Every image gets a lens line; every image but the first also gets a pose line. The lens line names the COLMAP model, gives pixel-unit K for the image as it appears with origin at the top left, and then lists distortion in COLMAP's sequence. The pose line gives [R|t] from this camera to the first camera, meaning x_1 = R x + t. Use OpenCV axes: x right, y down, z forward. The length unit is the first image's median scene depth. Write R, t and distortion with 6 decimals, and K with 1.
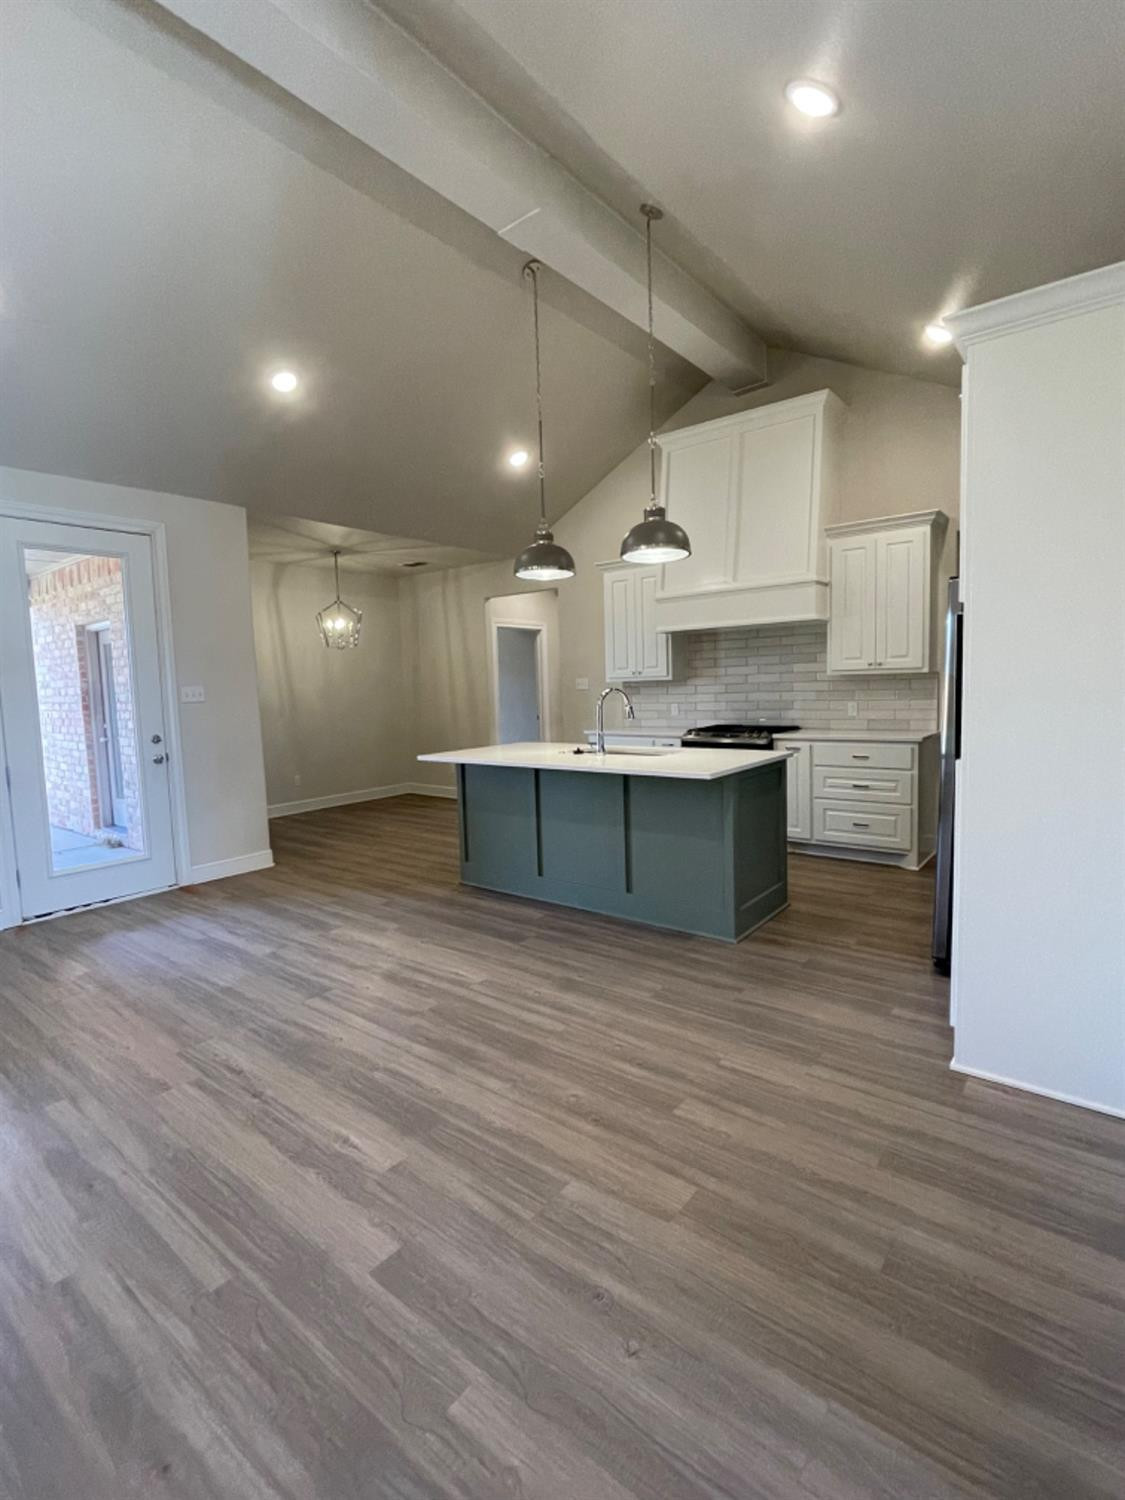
lens RADIAL K [[710.3, 0, 565.3], [0, 710.3, 749.1], [0, 0, 1]] dist [0.001298, 0.001149]
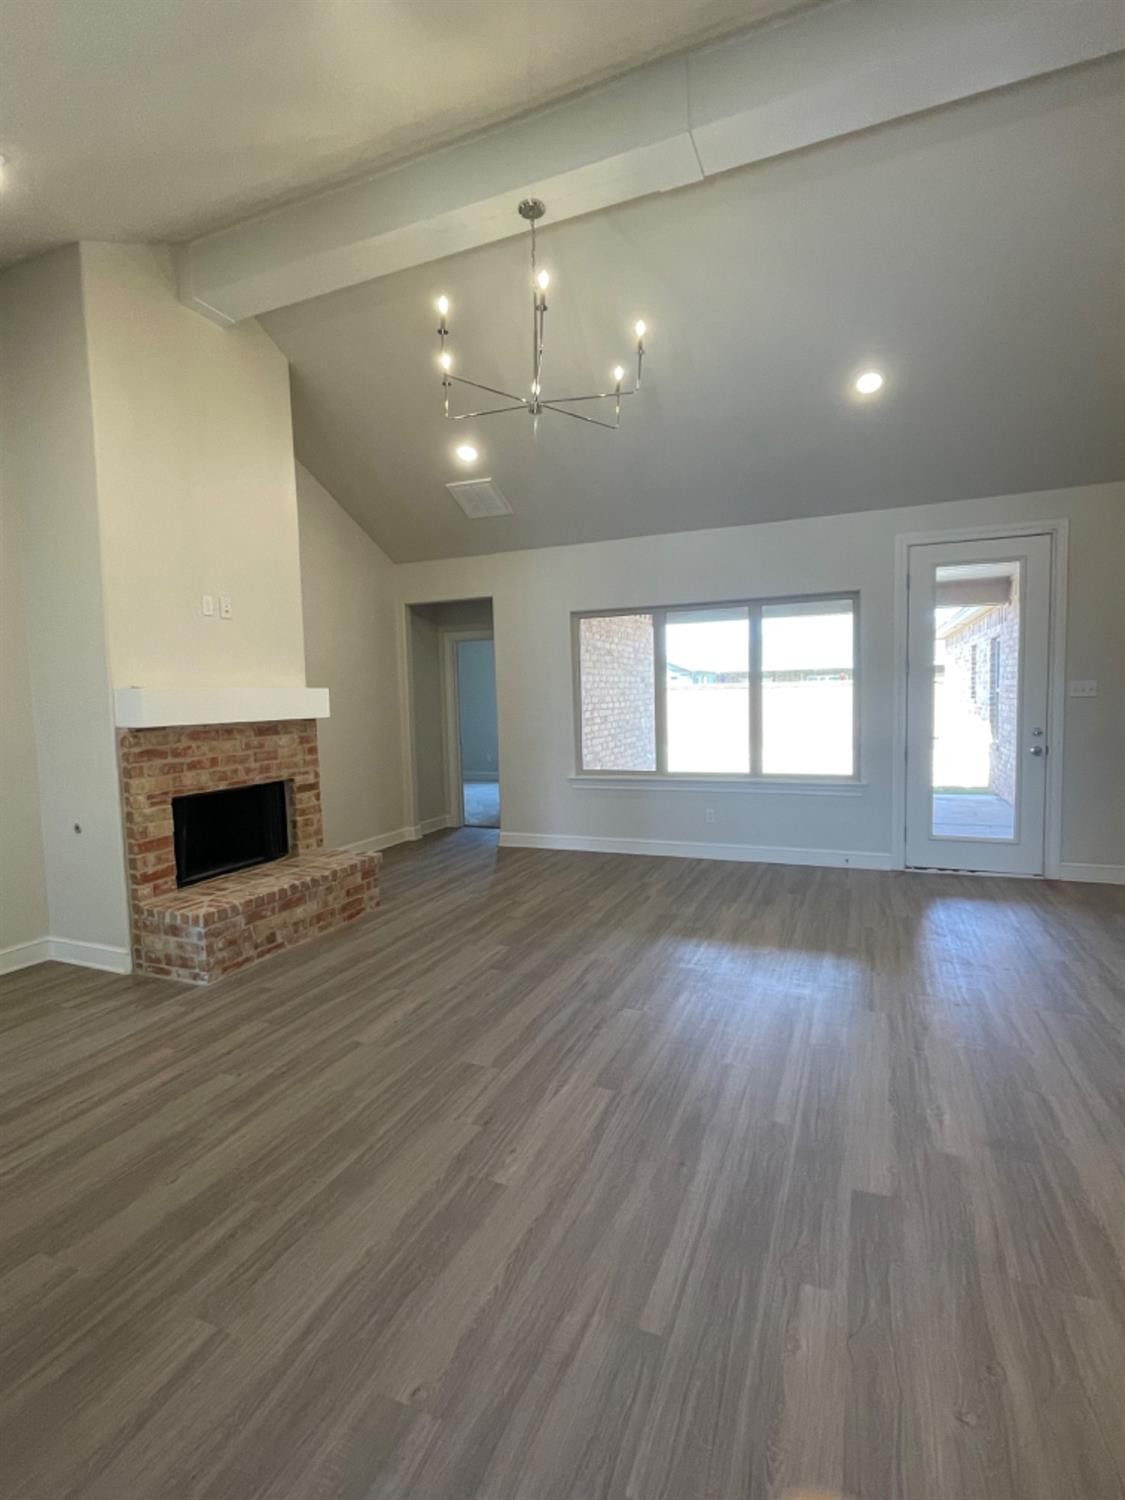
lens RADIAL K [[710.3, 0, 569.2], [0, 710.3, 746.8], [0, 0, 1]] dist [0.001298, 0.001149]
pose [[0.279282, 0.093176, -0.955678, 0.242385], [-0.074394, 0.994389, 0.075209, -0.020743], [0.957323, 0.050093, 0.284647, 0.060545]]
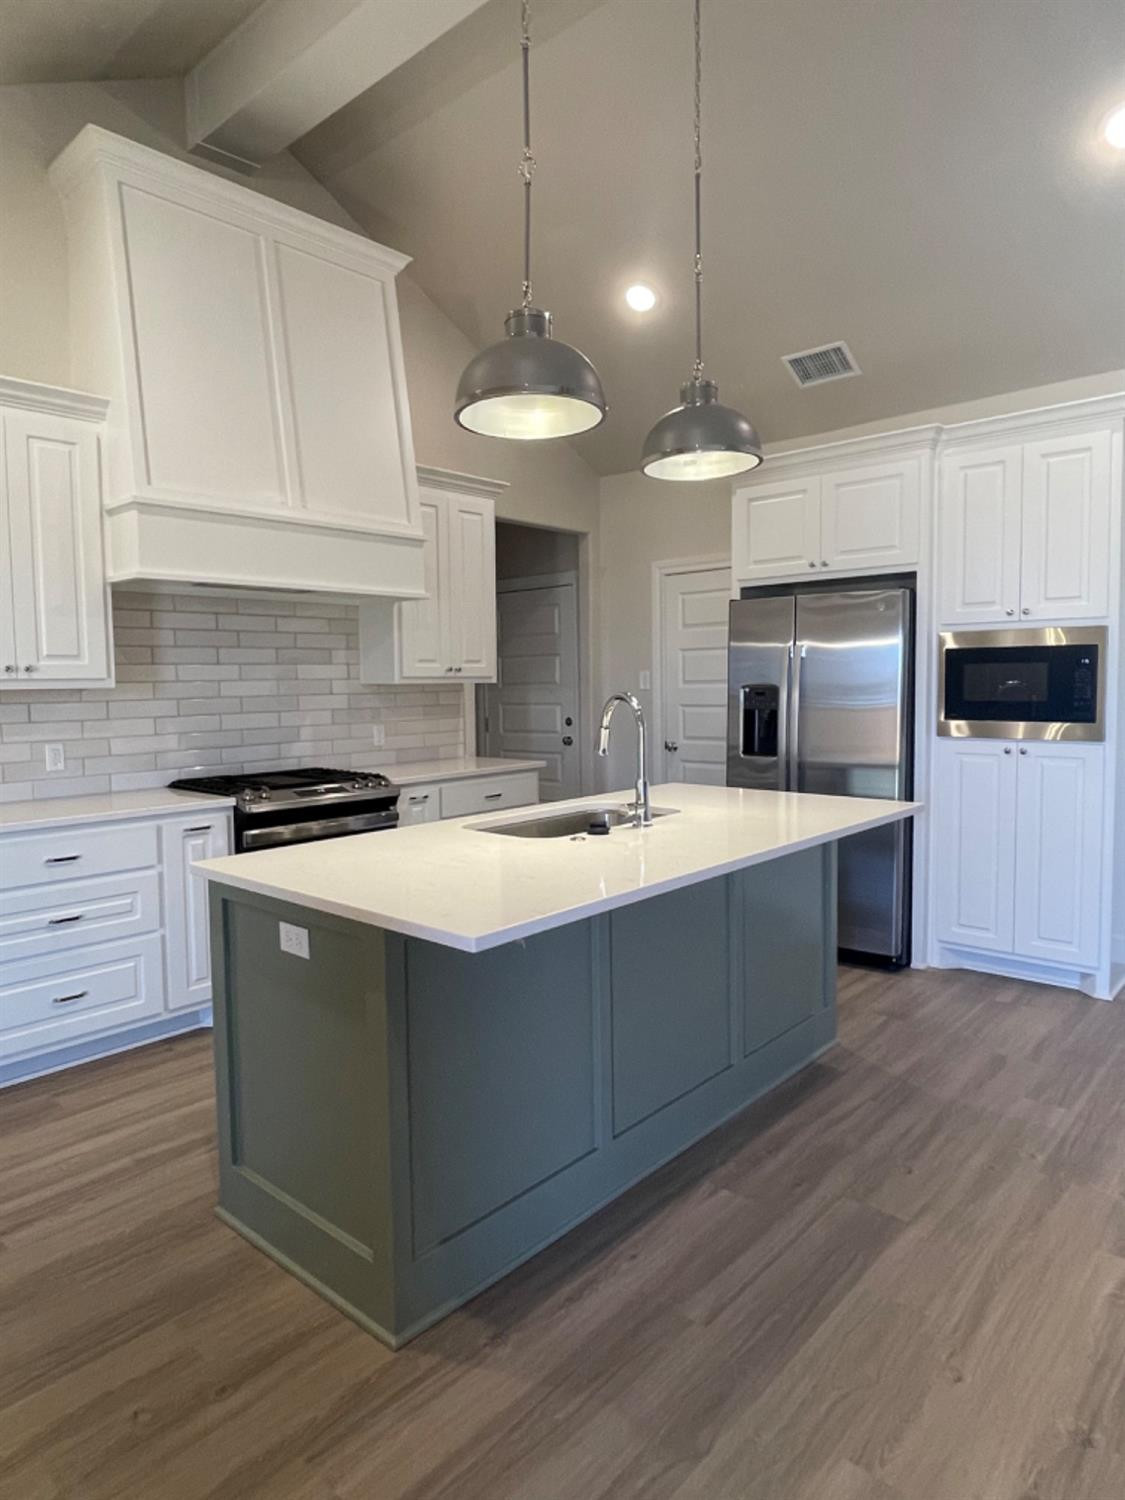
lens RADIAL K [[926.7, 0, 551.3], [0, 926.7, 746.0], [0, 0, 1]] dist [0.022878, -0.002721]
pose [[0.046843, -0.042939, 0.997979, -0.587852], [0.105017, 0.993751, 0.037828, -0.078136], [-0.993367, 0.103032, 0.051060, 0.998346]]
